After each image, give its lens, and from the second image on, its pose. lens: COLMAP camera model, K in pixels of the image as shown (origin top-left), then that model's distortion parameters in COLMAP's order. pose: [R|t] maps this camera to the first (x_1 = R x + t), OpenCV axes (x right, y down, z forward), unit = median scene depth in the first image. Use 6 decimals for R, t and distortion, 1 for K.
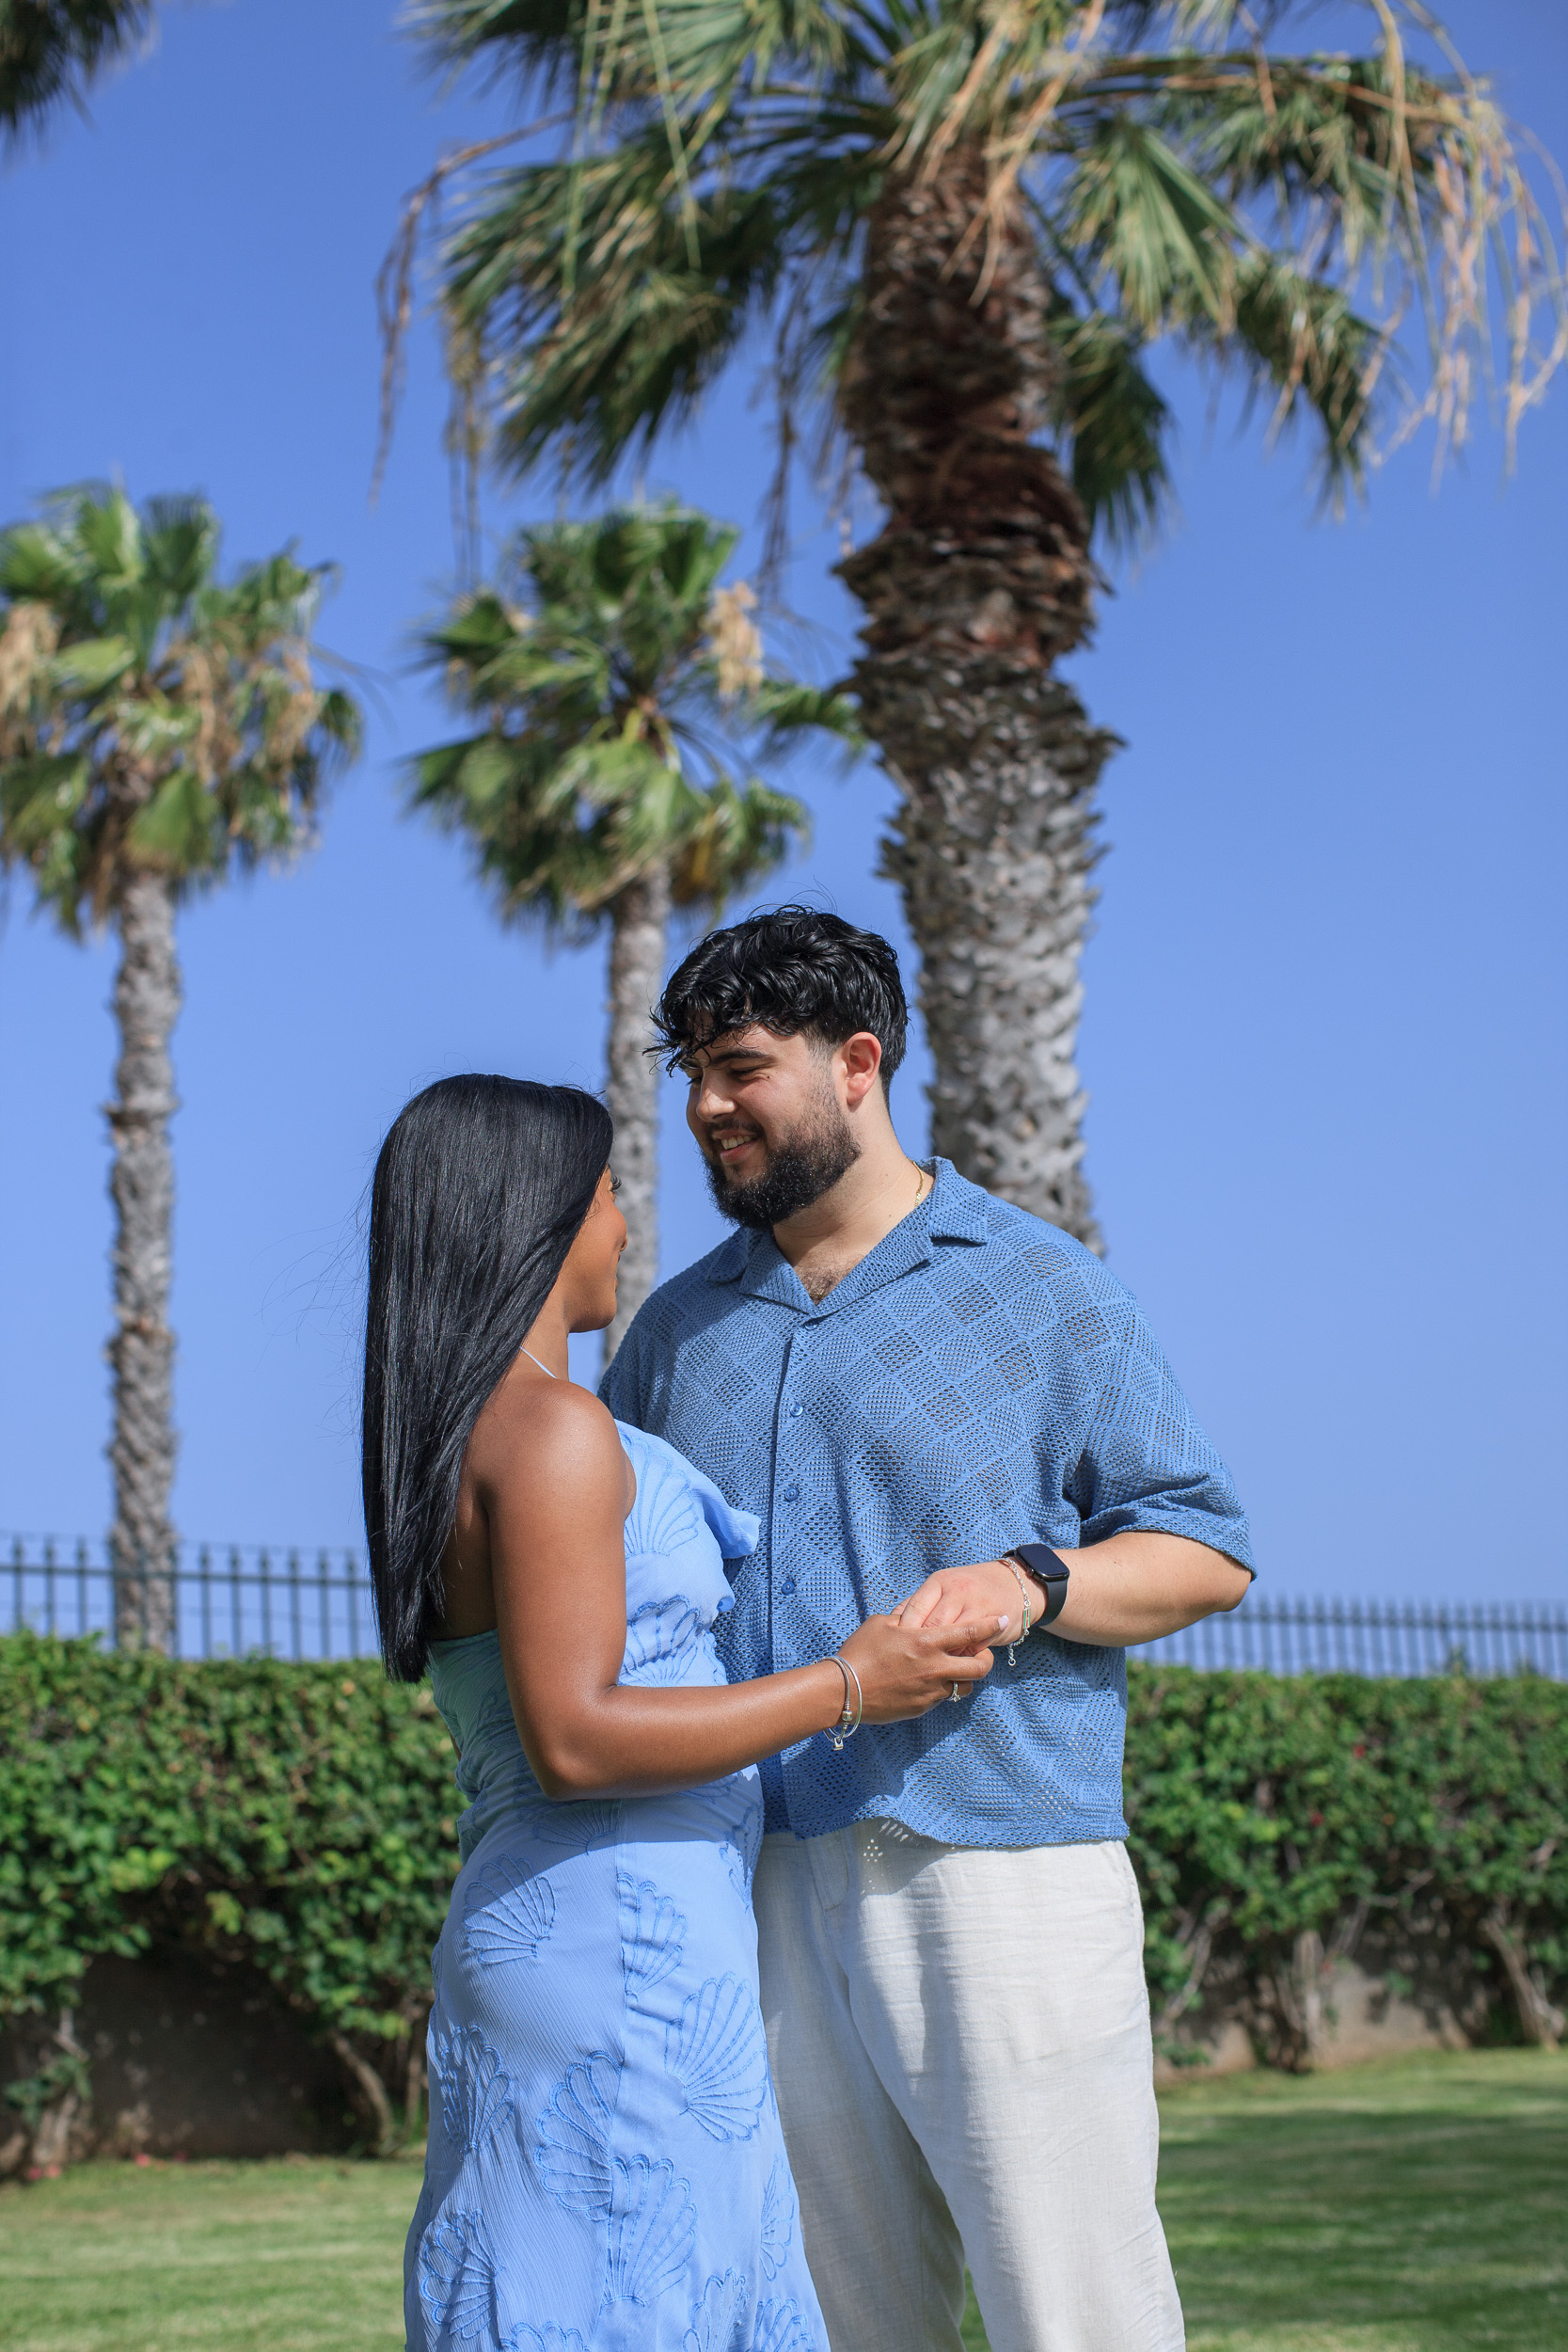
lens RADIAL K [[3443.6, 0, 784.0], [0, 3443.6, 1176.0], [0, 0, 1]] dist [-0.140364, 0.163626]
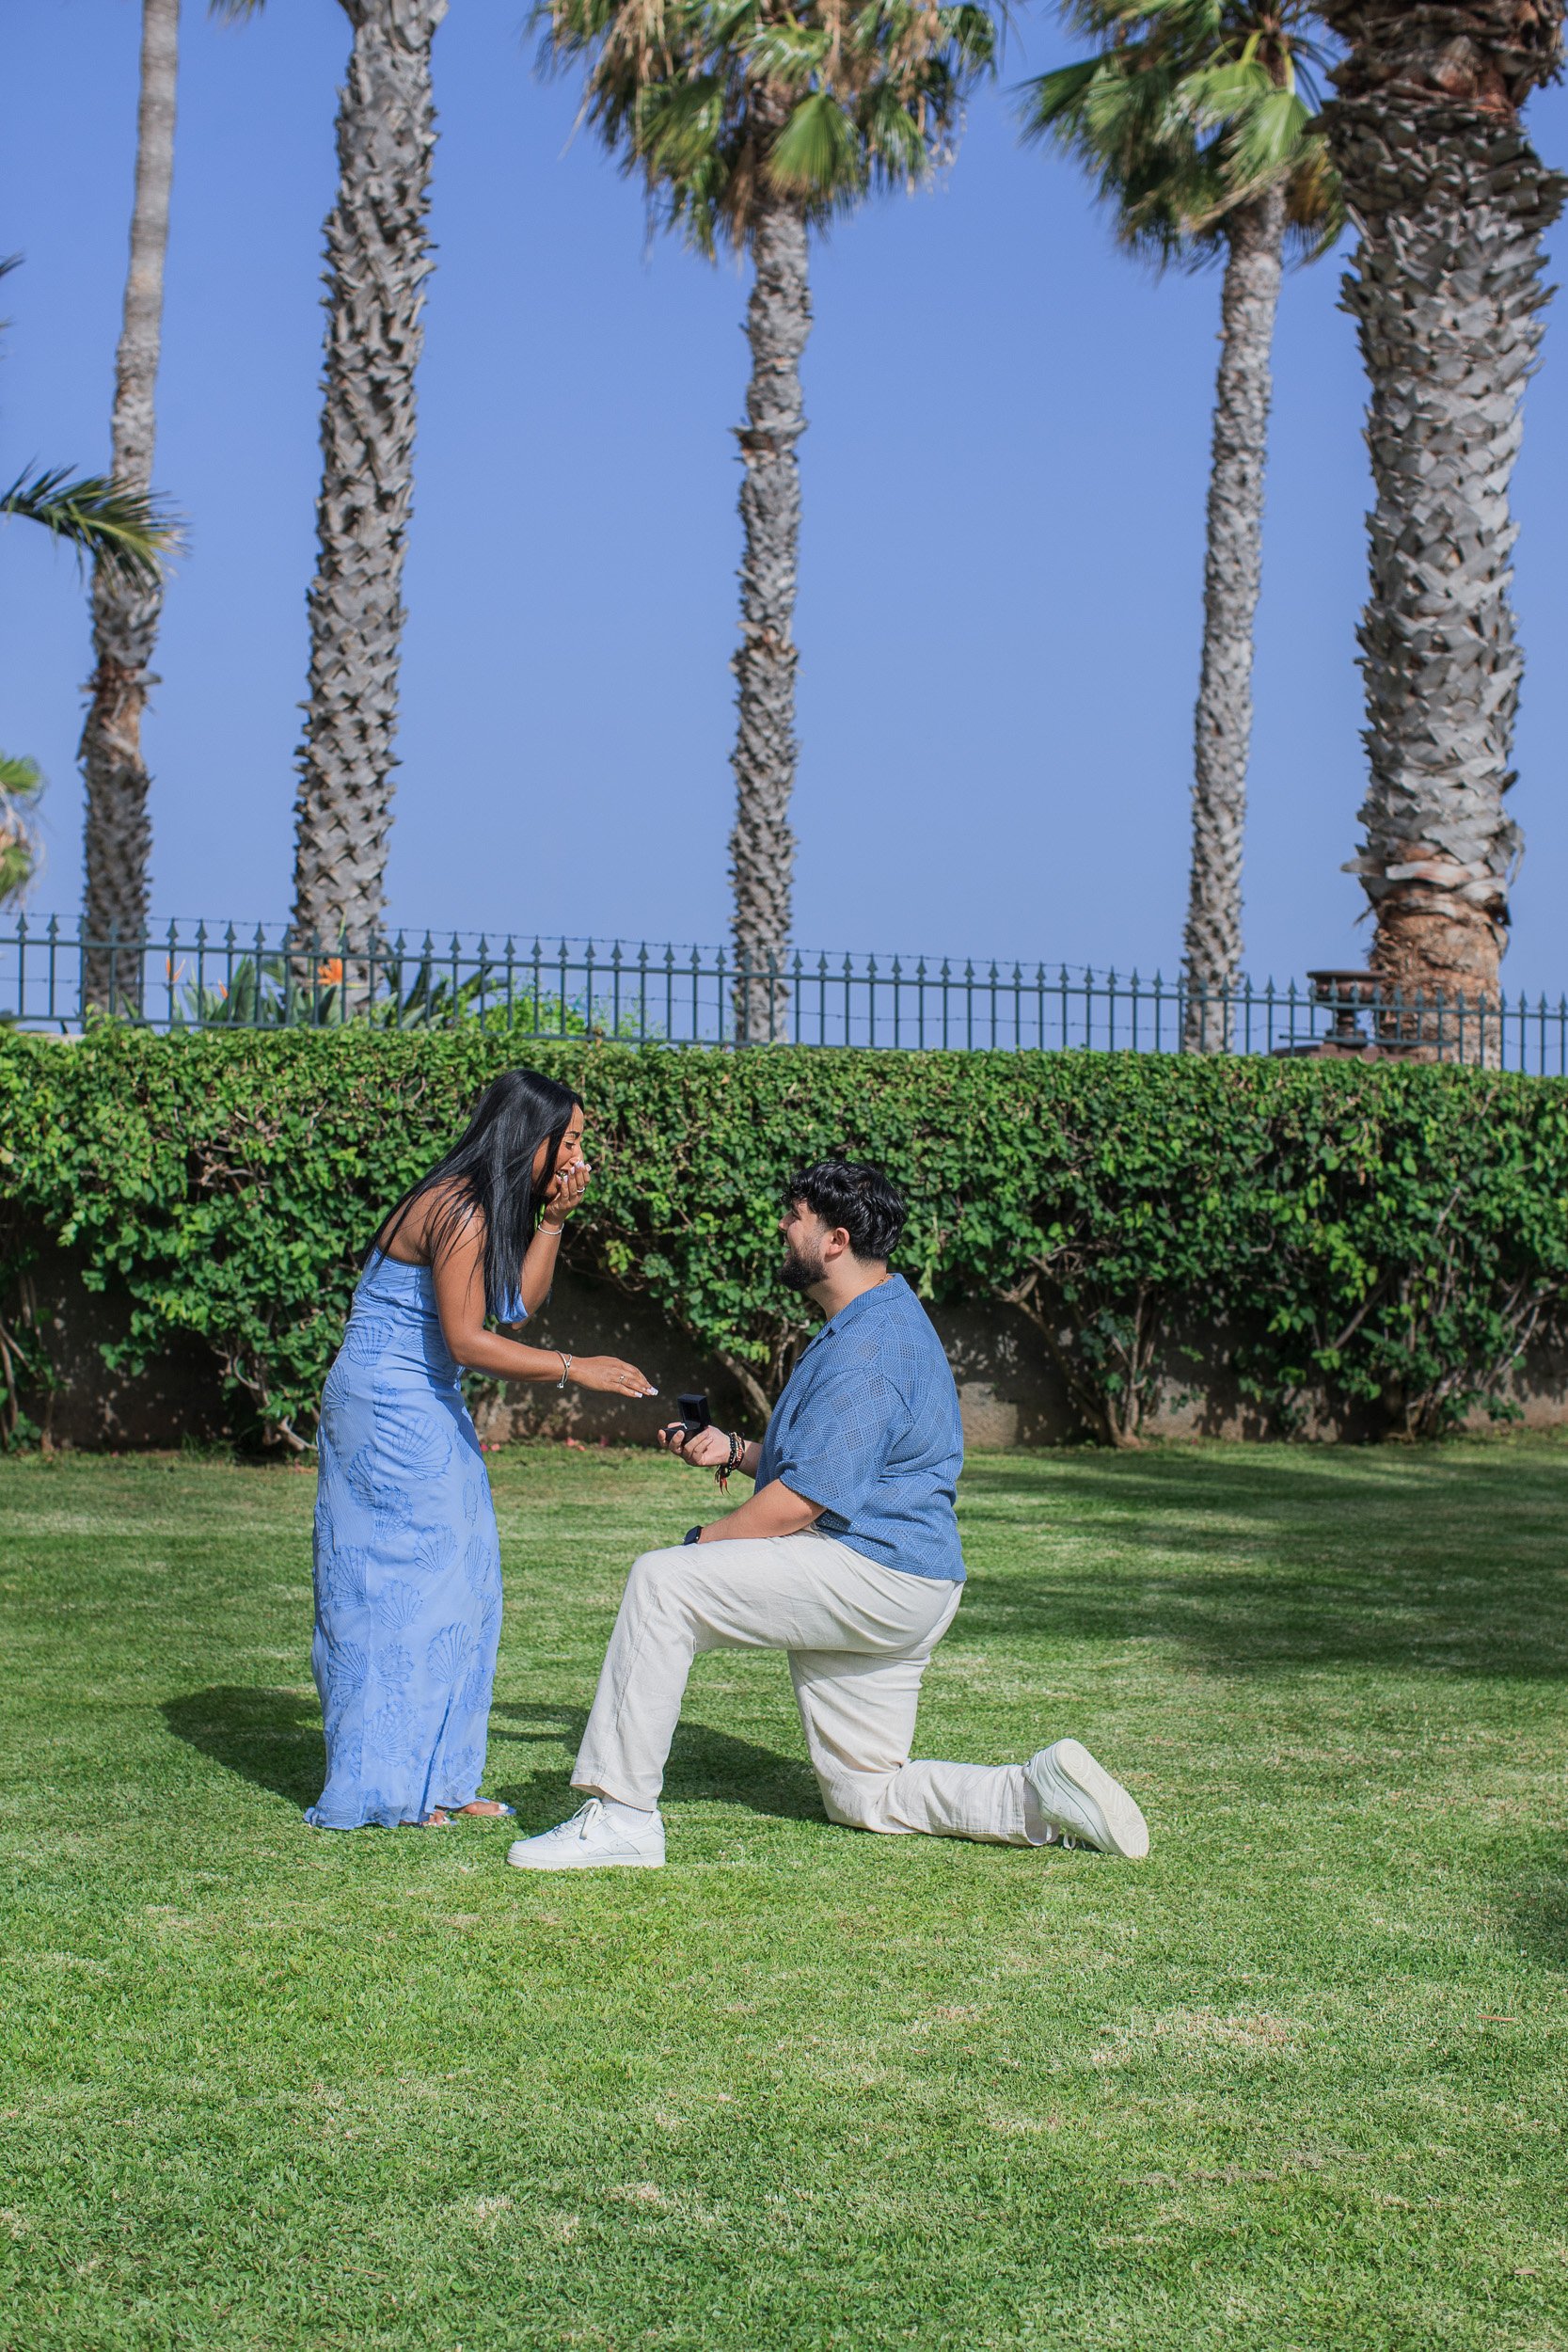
lens RADIAL K [[3598.1, 0, 774.6], [0, 3598.1, 1203.1], [0, 0, 1]] dist [-0.179061, 0.404923]
pose [[0.974072, 0.061627, -0.217685, 0.122939], [-0.010771, 0.973726, 0.227468, -0.071527], [0.225983, -0.219226, 0.949143, -0.160149]]
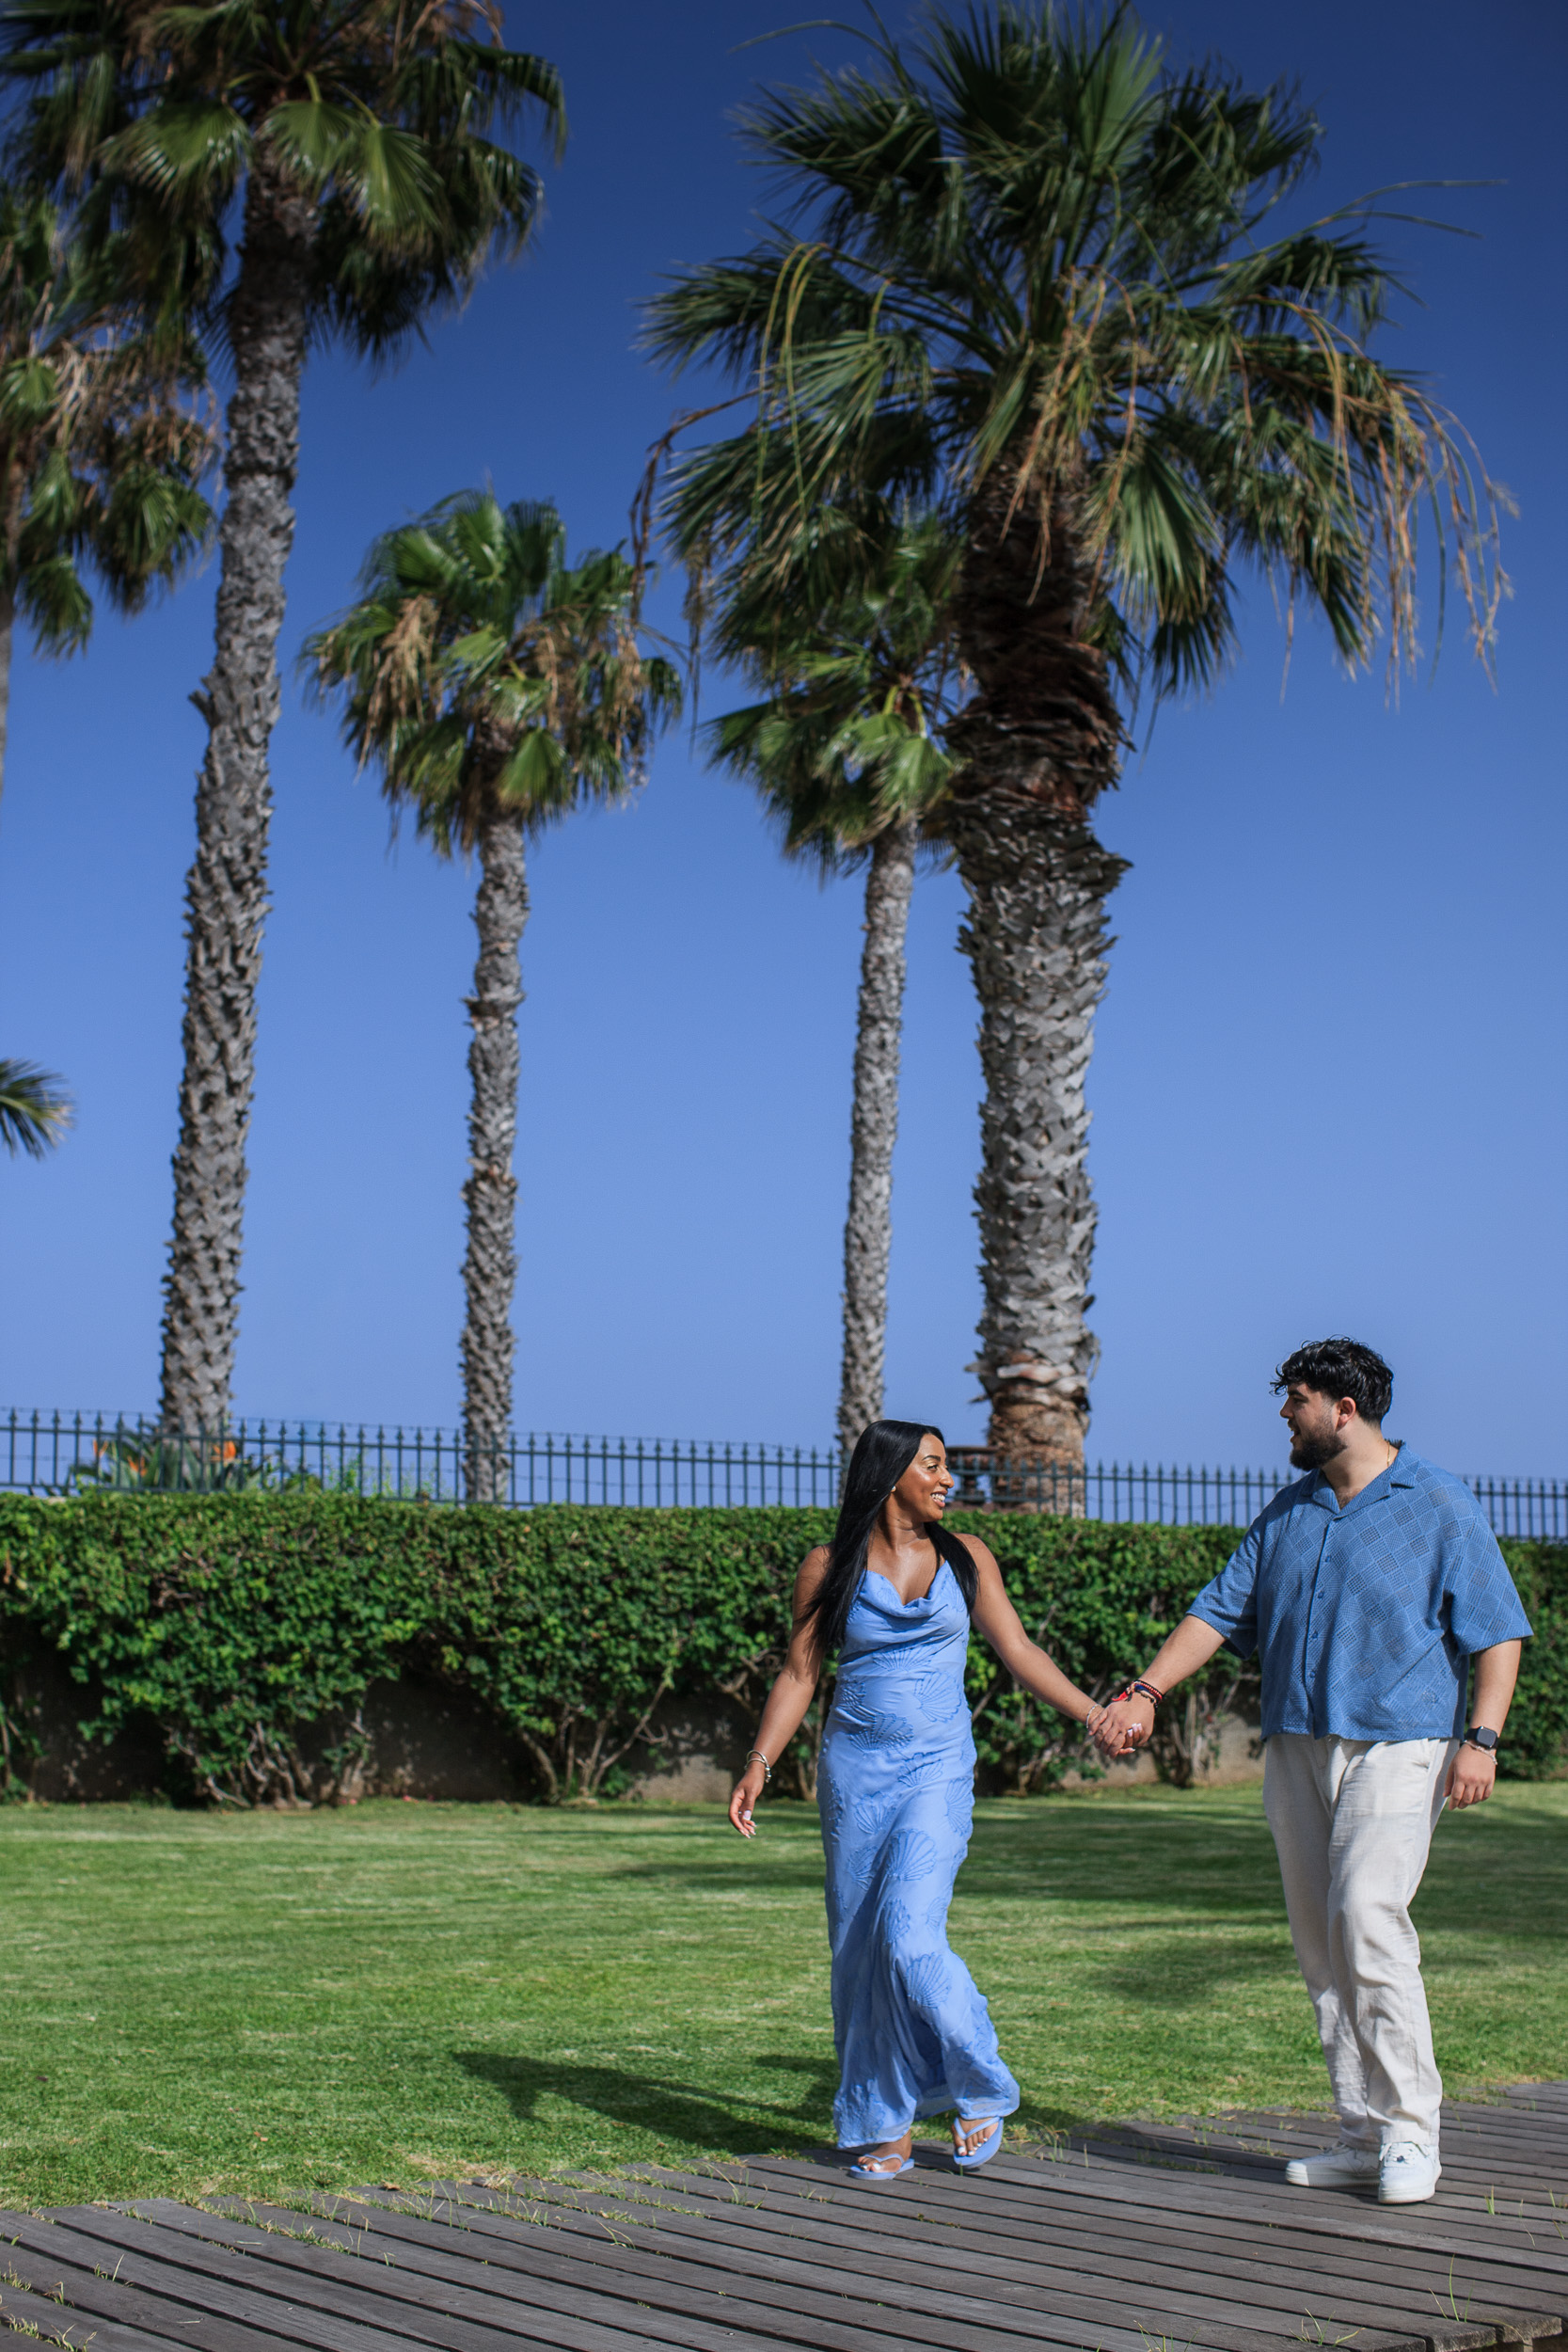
lens RADIAL K [[3421.6, 0, 784.0], [0, 3421.6, 1176.0], [0, 0, 1]] dist [-0.162702, 0.286957]
pose [[0.991942, 0.032216, -0.122529, 0.143963], [-0.021817, 0.996117, 0.085288, -0.123399], [0.124801, -0.081927, 0.988794, -0.461062]]
